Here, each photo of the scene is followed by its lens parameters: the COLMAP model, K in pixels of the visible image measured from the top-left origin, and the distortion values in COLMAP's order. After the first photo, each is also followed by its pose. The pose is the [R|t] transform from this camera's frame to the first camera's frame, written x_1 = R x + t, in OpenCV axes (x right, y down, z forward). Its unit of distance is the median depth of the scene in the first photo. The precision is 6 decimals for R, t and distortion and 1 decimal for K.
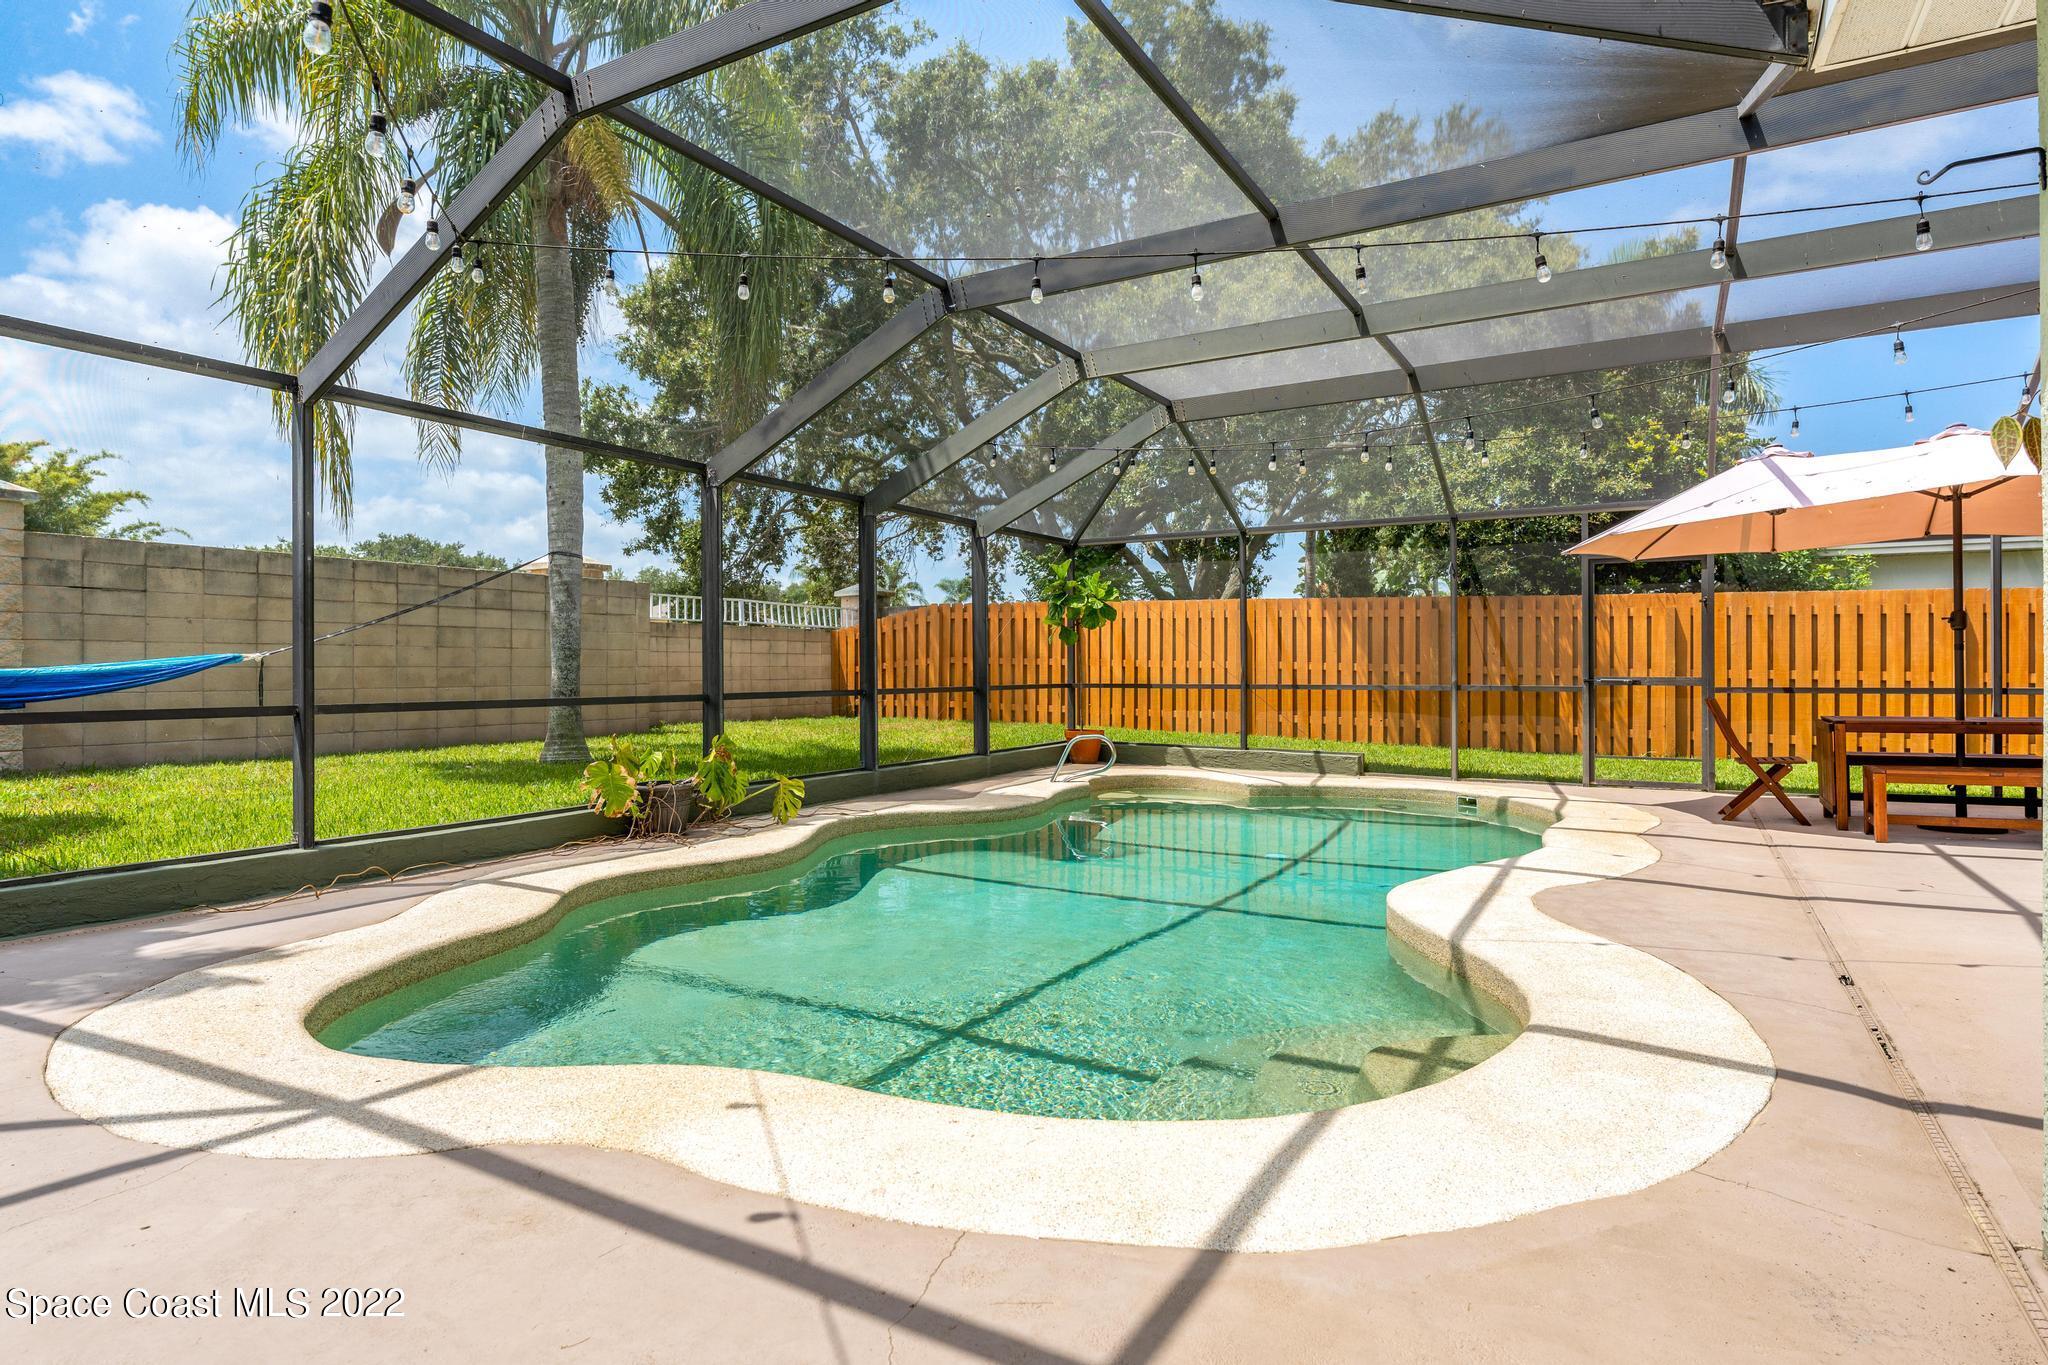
lens RADIAL K [[1094.8, 0, 1010.5], [0, 1094.8, 662.1], [0, 0, 1]] dist [-0.001592, 0.001859]
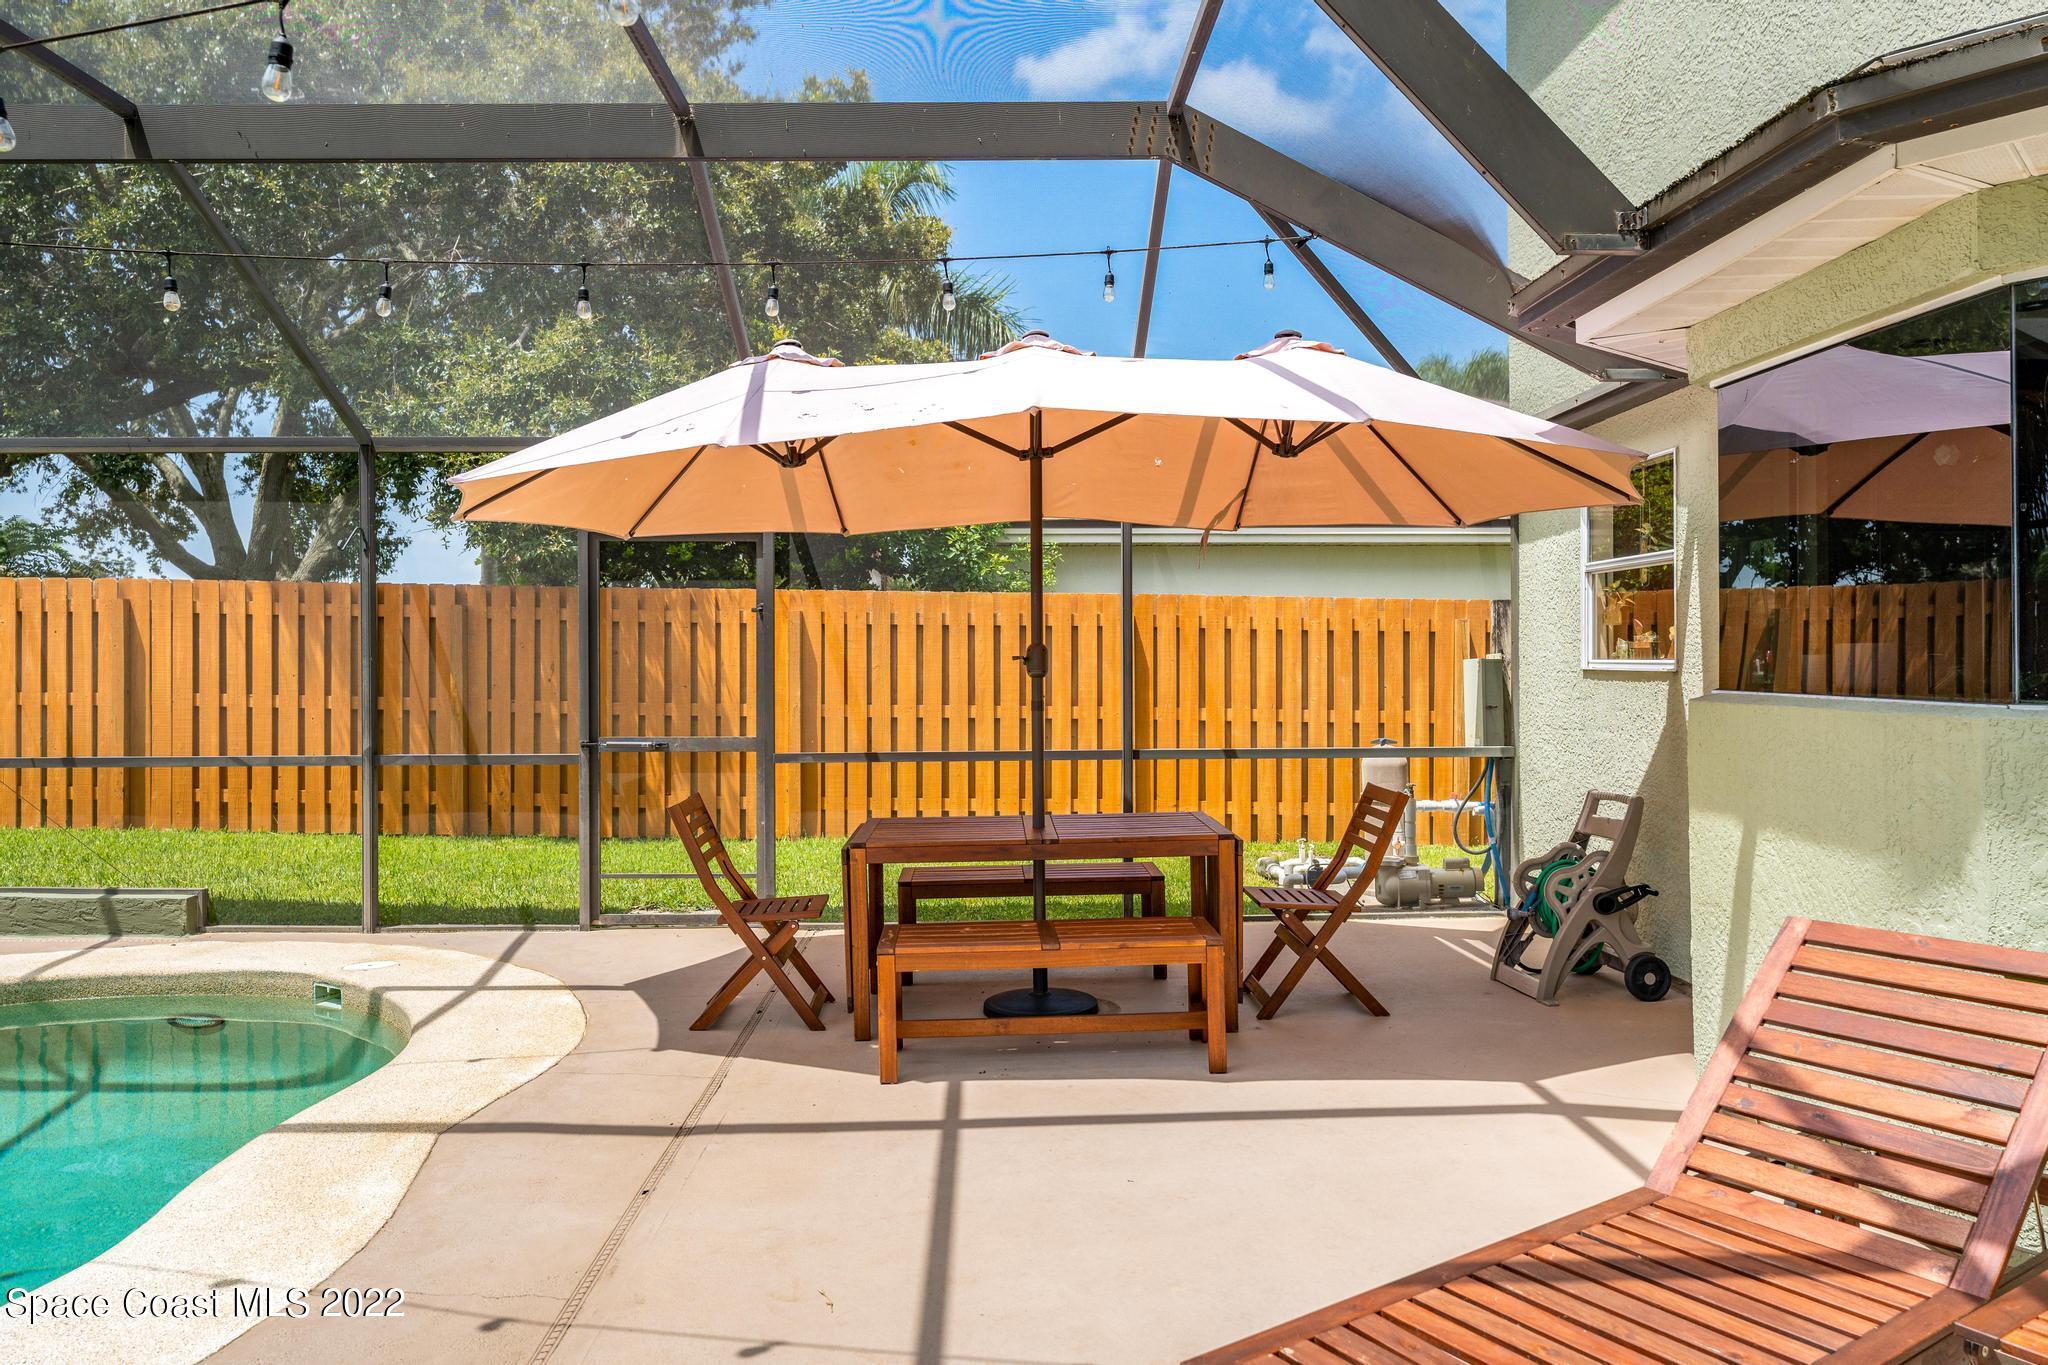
lens RADIAL K [[1365.0, 0, 999.0], [0, 1365.0, 655.2], [0, 0, 1]] dist [0.008665, -0.003976]
pose [[0.858567, -0.003978, 0.512686, 0.346010], [0.001154, 0.999982, 0.005826, -0.033821], [-0.512700, -0.004411, 0.858557, 0.275021]]
